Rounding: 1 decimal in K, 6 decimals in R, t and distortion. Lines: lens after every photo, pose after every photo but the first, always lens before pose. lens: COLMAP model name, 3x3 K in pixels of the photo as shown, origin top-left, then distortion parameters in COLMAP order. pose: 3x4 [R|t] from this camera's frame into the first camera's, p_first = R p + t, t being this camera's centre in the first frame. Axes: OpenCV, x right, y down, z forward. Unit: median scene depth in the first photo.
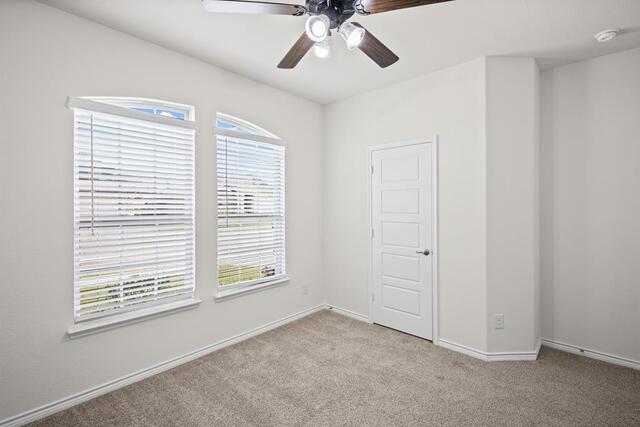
lens RADIAL K [[289.5, 0, 320.1], [0, 289.5, 212.2], [0, 0, 1]] dist [-0.002413, -0.000462]
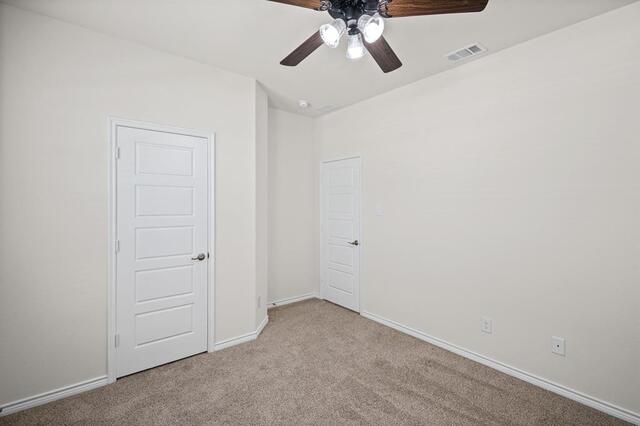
lens RADIAL K [[289.5, 0, 317.2], [0, 289.5, 208.9], [0, 0, 1]] dist [-0.002413, -0.000462]
pose [[0.142500, -0.002127, 0.989792, -0.474967], [0.018366, 0.999831, -0.000496, -0.006437], [-0.989624, 0.018250, 0.142515, 0.496189]]
